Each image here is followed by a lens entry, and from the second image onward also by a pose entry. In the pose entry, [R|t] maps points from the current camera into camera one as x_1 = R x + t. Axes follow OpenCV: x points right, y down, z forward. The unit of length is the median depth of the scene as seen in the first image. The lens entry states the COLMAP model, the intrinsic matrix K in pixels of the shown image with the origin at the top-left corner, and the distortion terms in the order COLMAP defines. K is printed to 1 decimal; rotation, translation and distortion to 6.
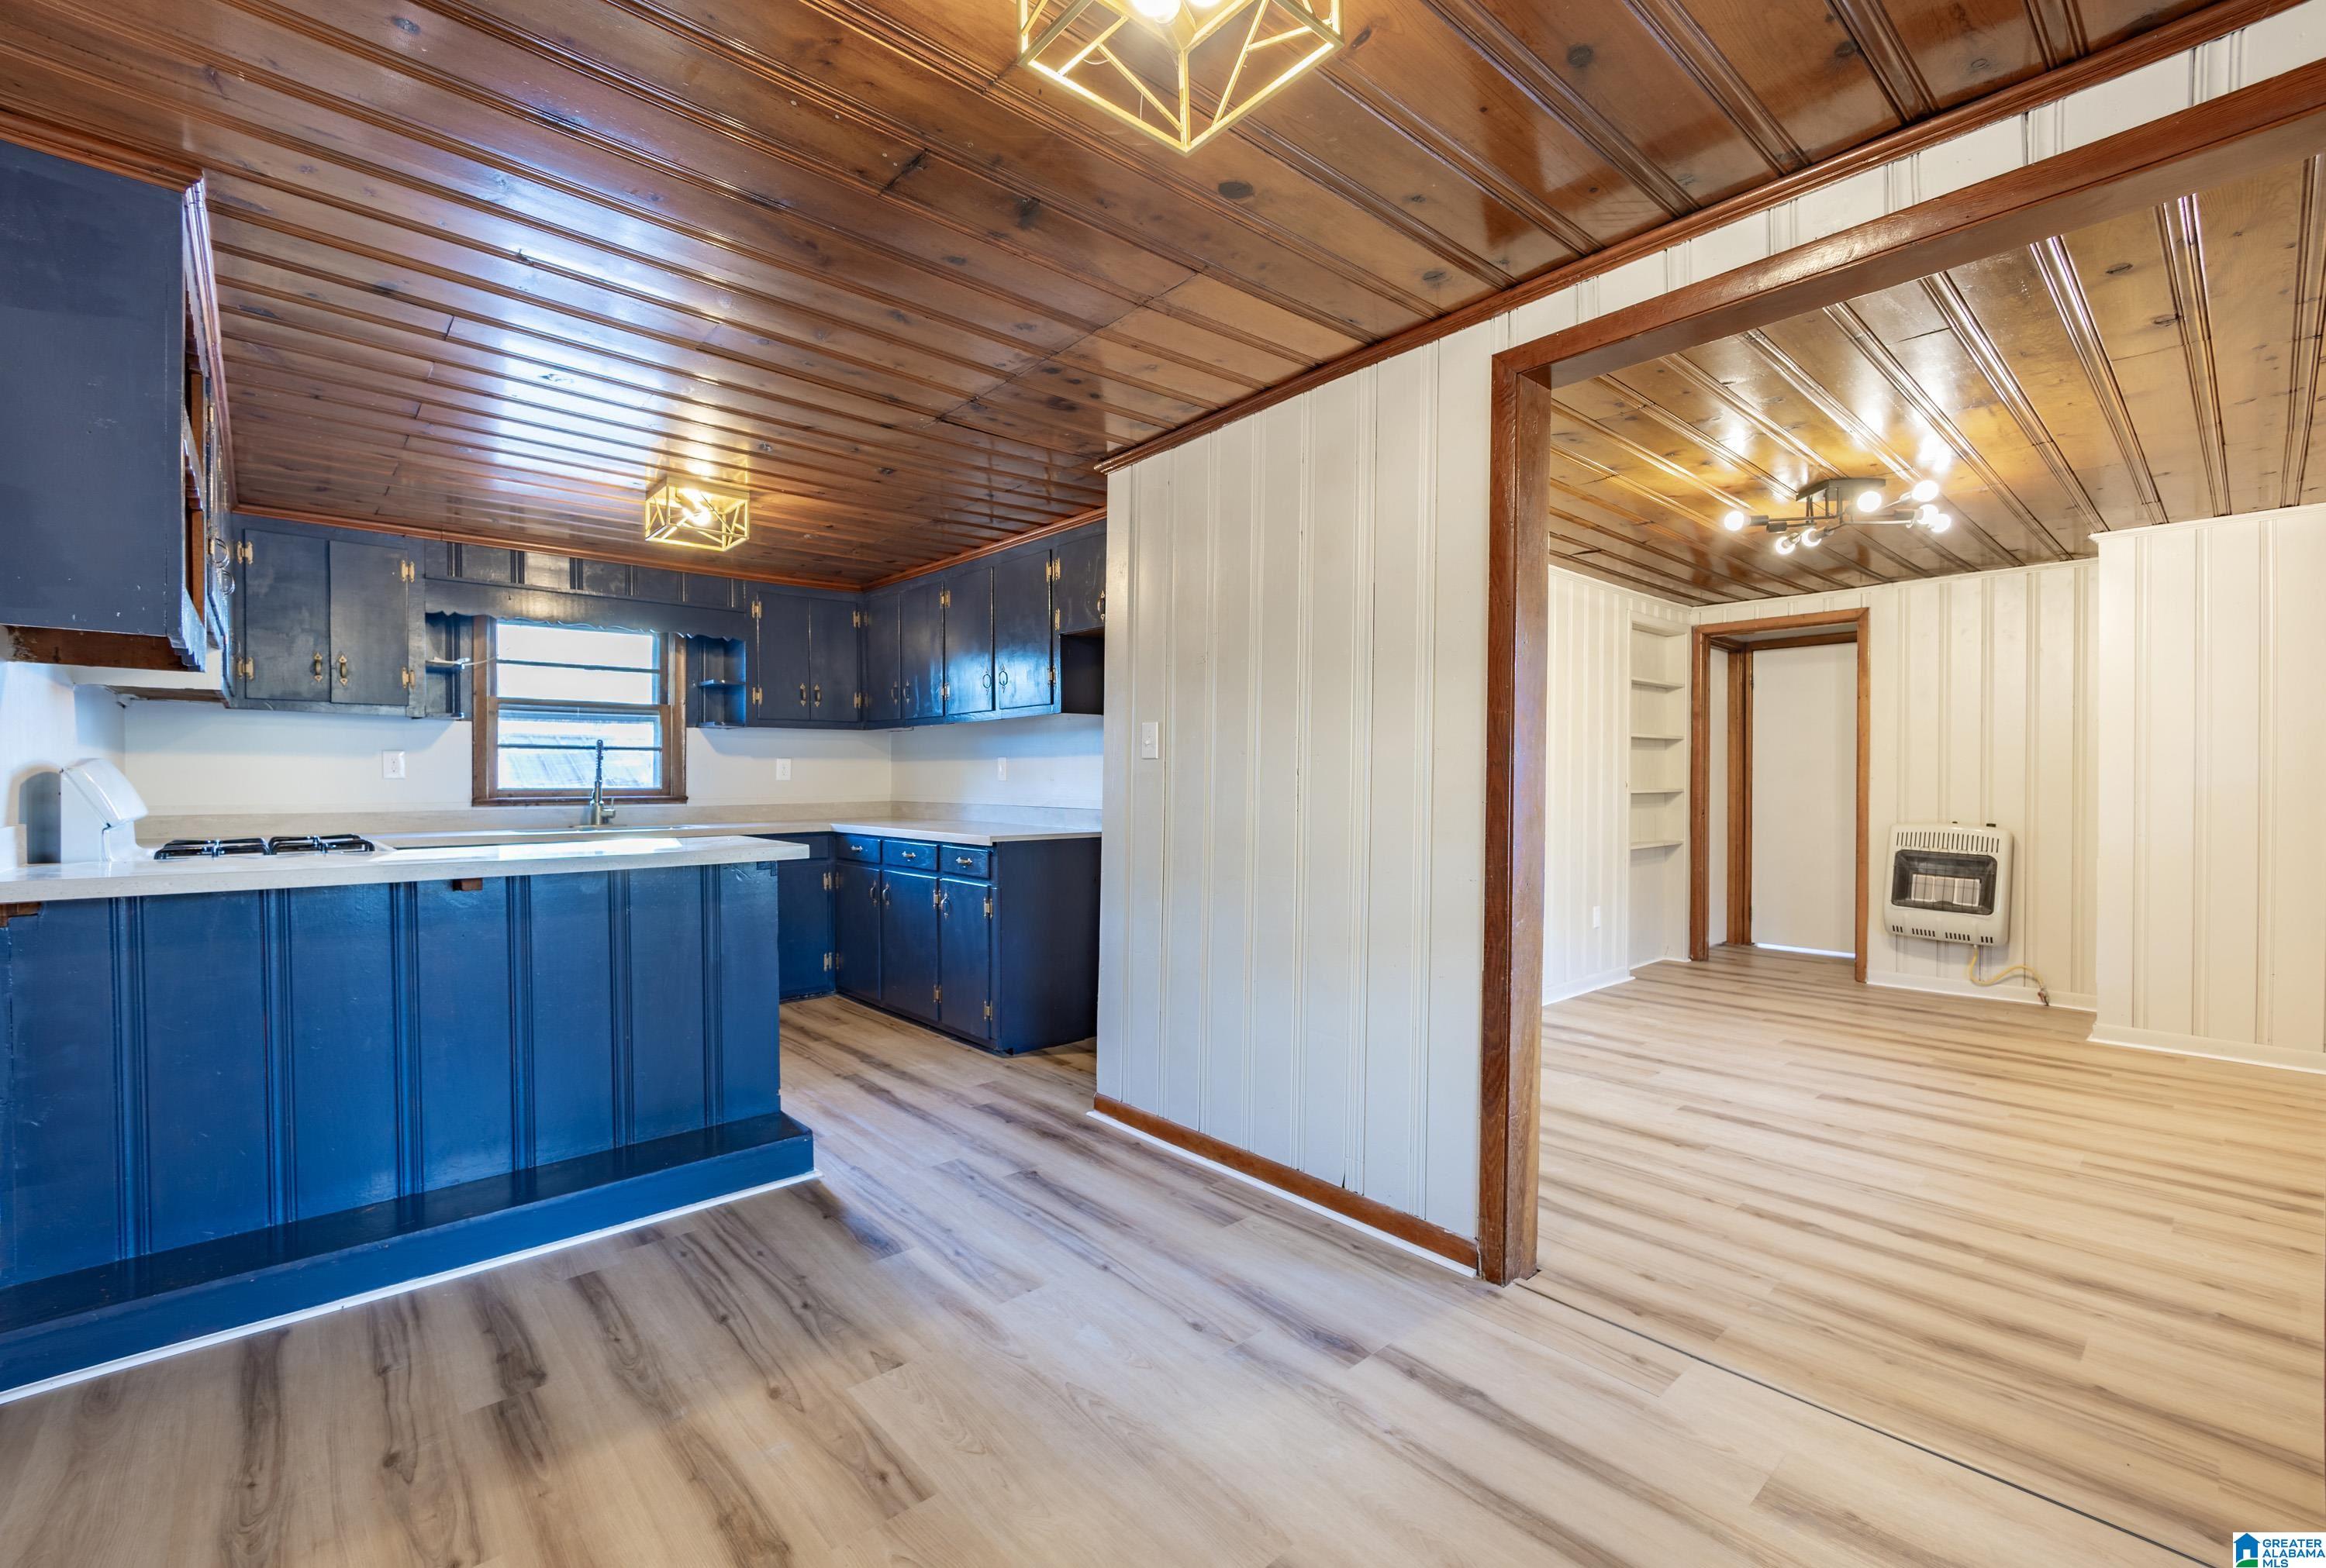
lens RADIAL K [[996.7, 0, 1170.7], [0, 996.7, 788.0], [0, 0, 1]] dist [-0.003887, 0.000029]
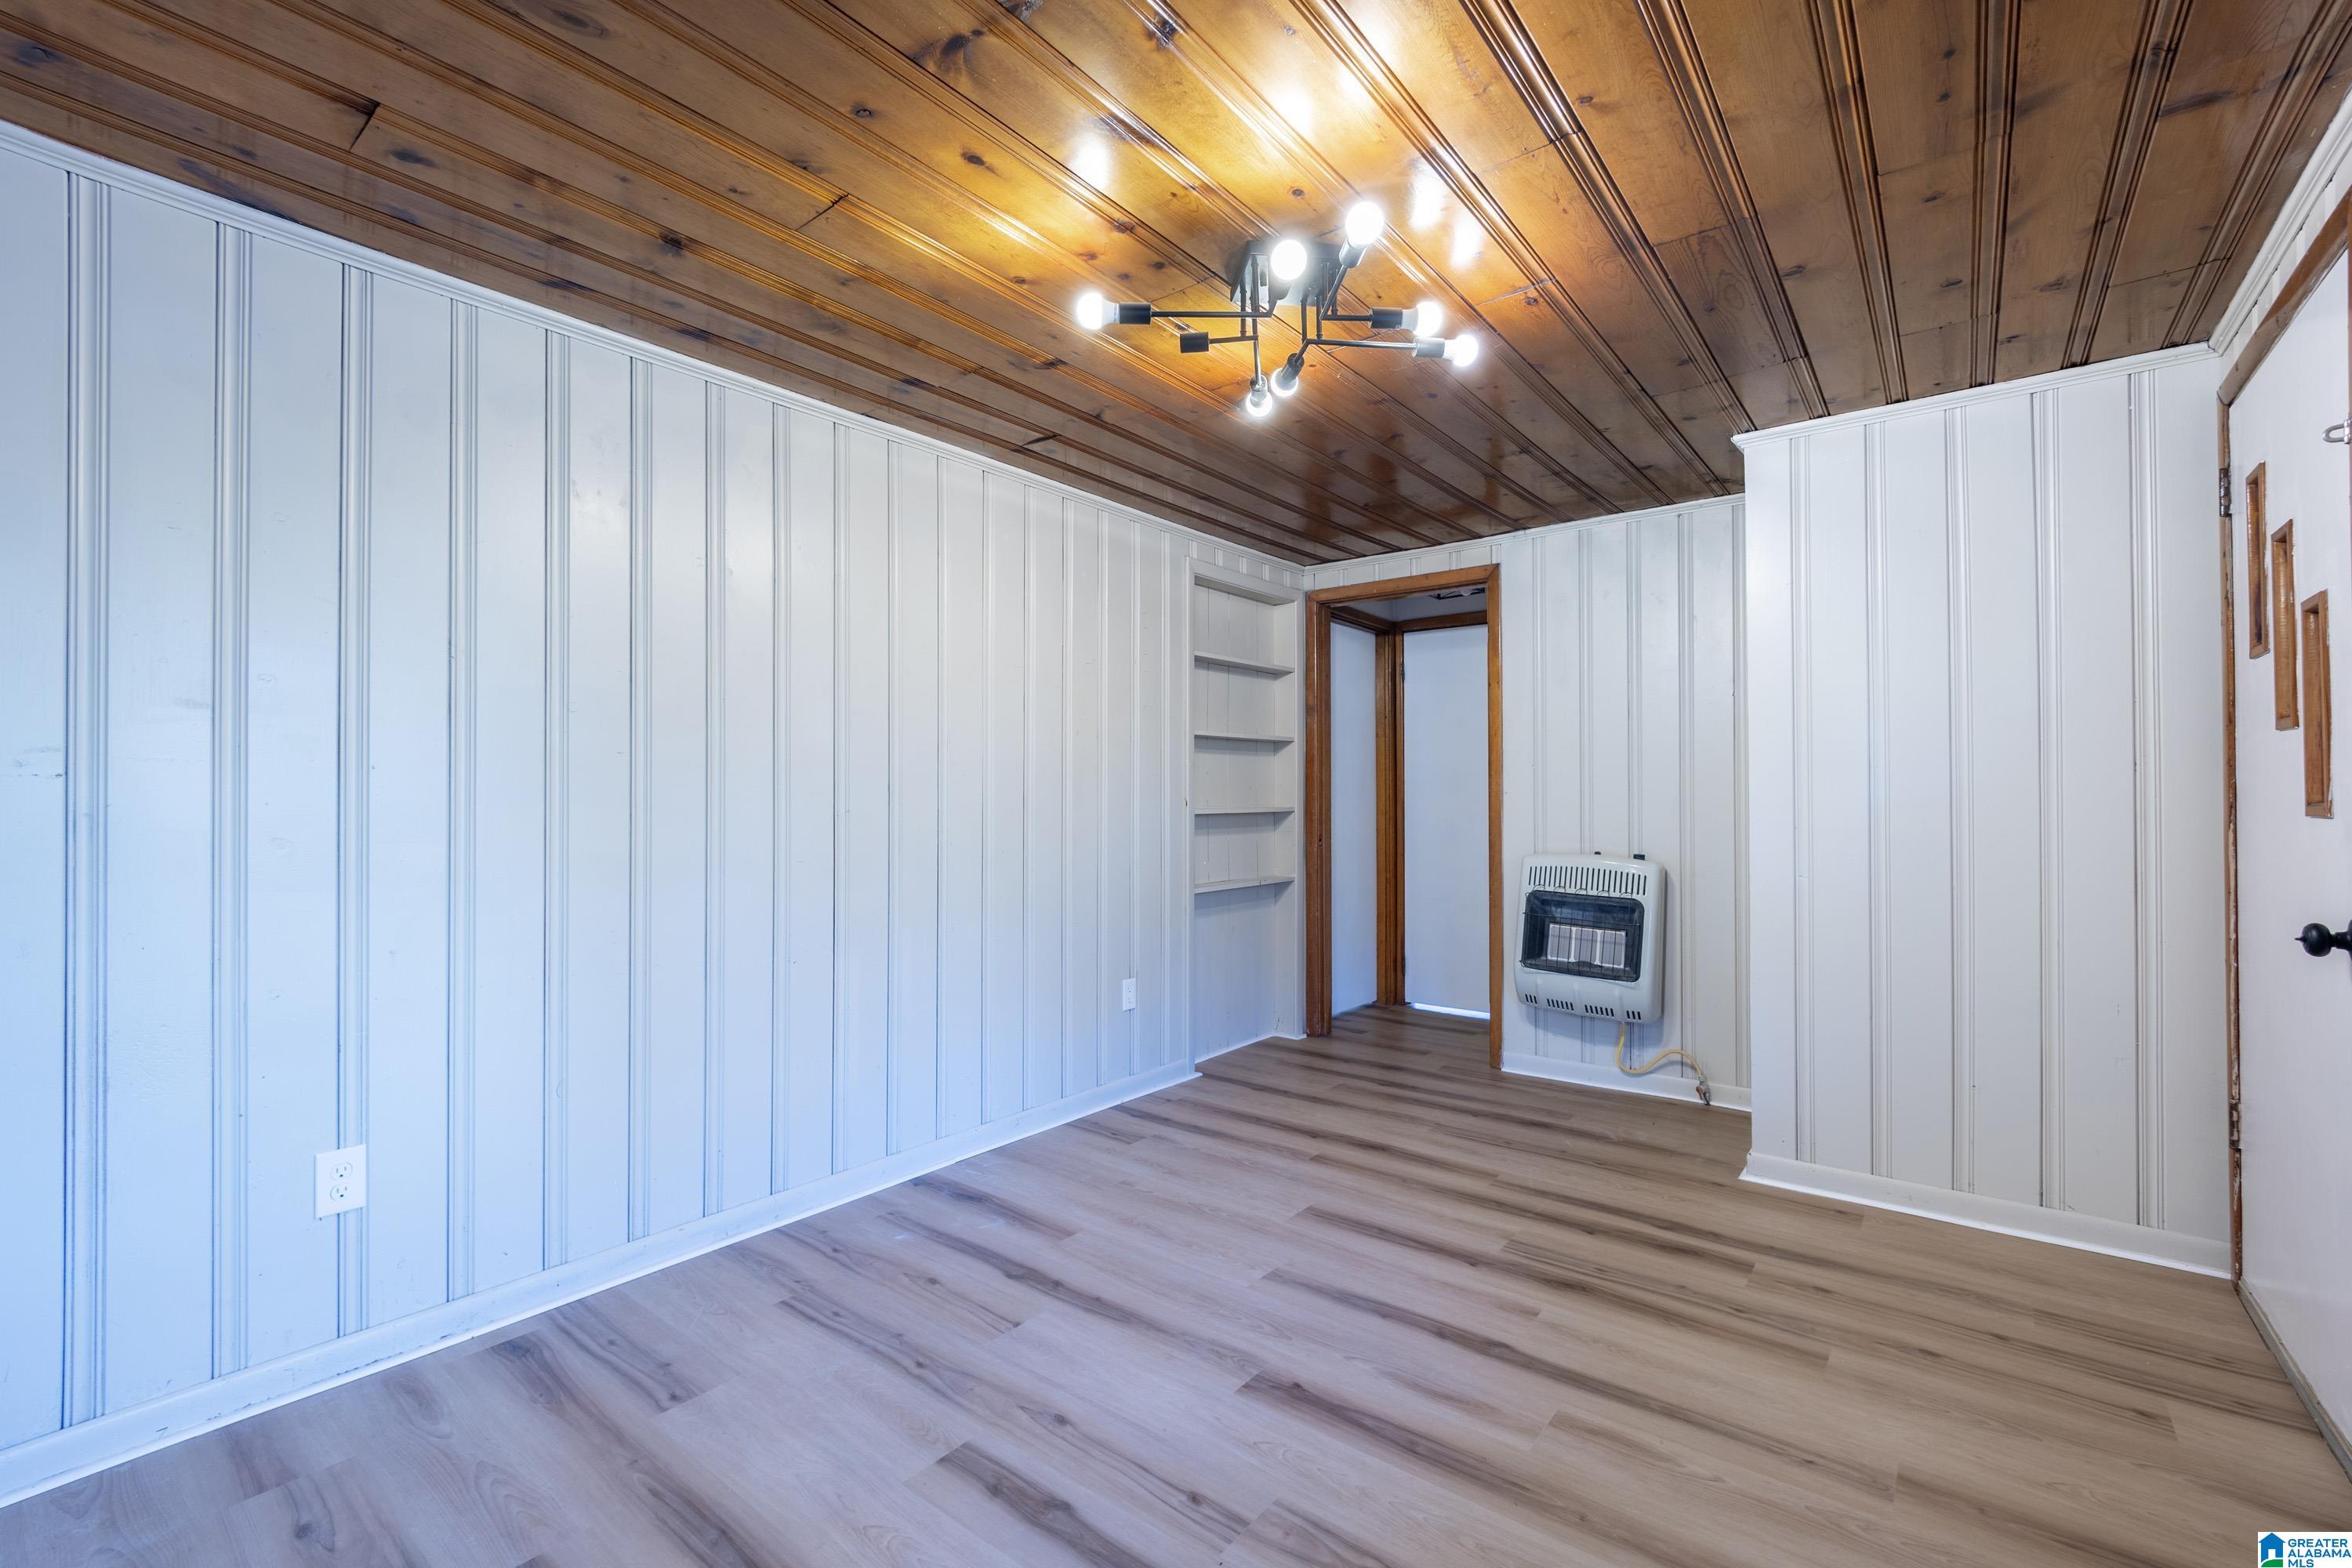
lens RADIAL K [[1008.0, 0, 1168.0], [0, 1008.0, 786.3], [0, 0, 1]] dist [-0.003887, 0.000029]
pose [[0.986863, -0.000282, 0.161560, 0.351628], [0.003383, 0.999815, -0.018916, -0.001326], [-0.161525, 0.019214, 0.986682, 0.313566]]
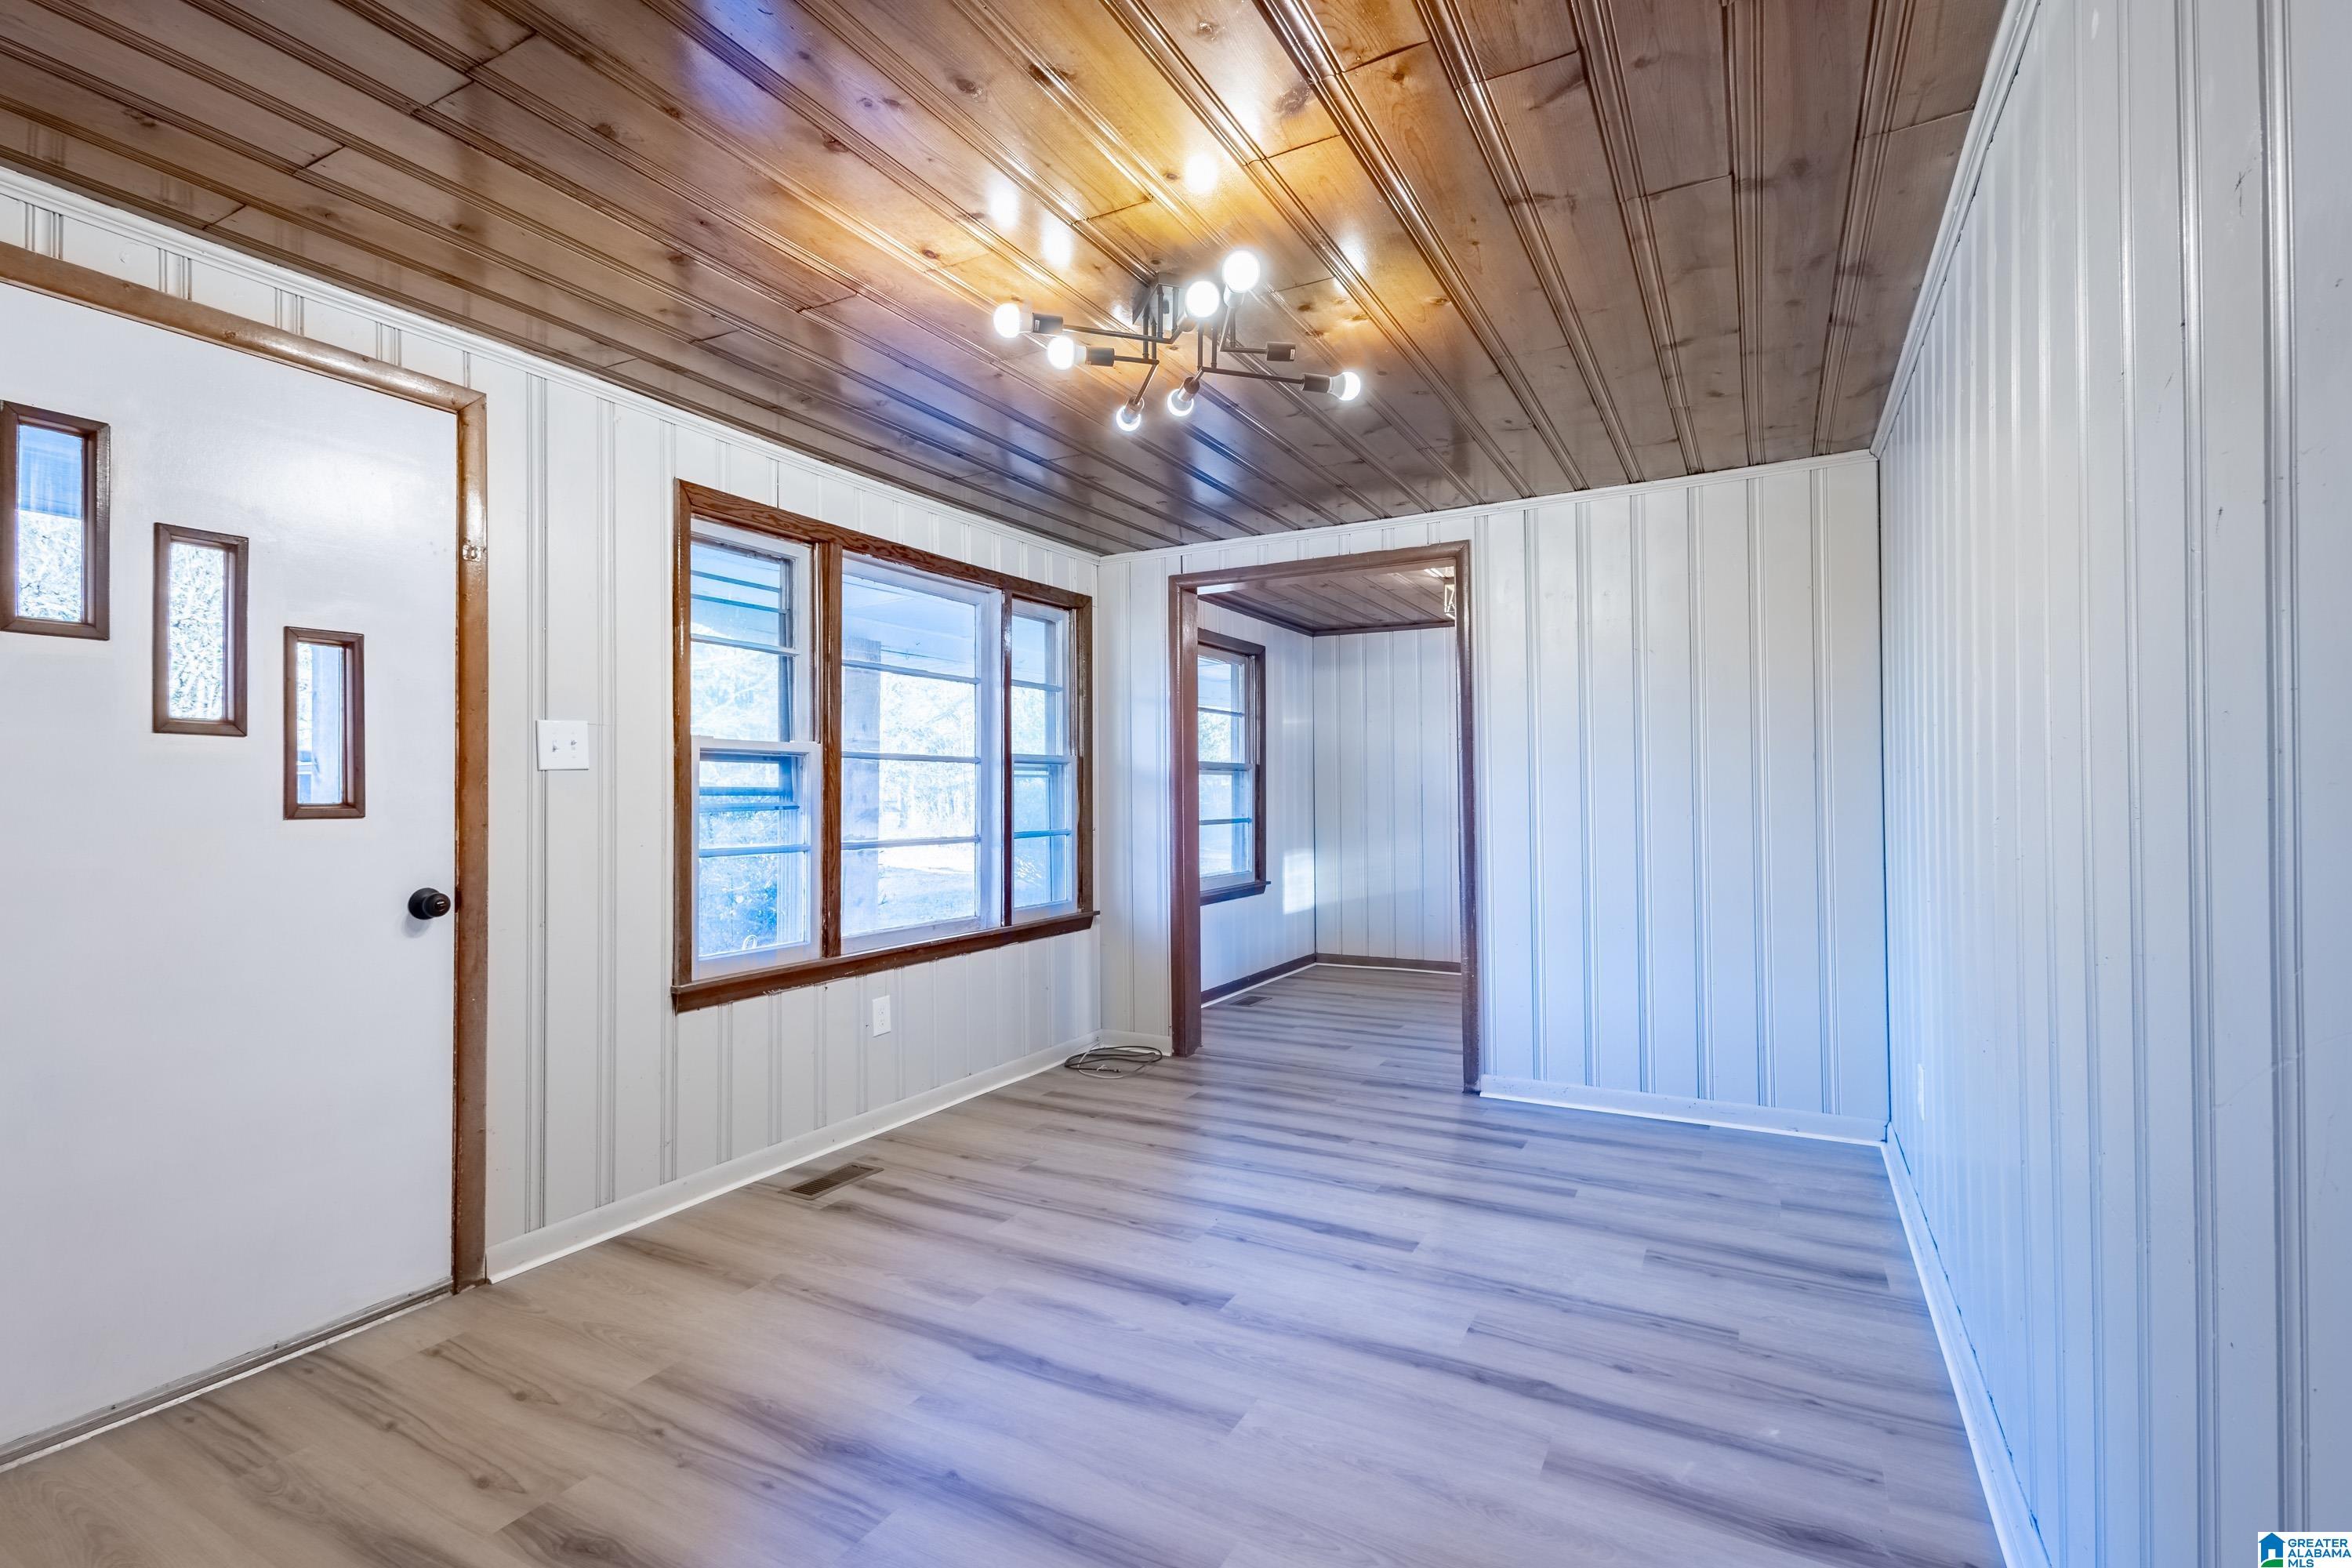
lens RADIAL K [[1087.4, 0, 1173.0], [0, 1087.4, 785.2], [0, 0, 1]] dist [0.001000, 0.000037]
pose [[-0.944241, 0.001552, -0.329250, 0.611611], [0.000570, 0.999995, 0.003080, -0.009829], [0.329253, 0.002720, -0.944238, 1.099763]]
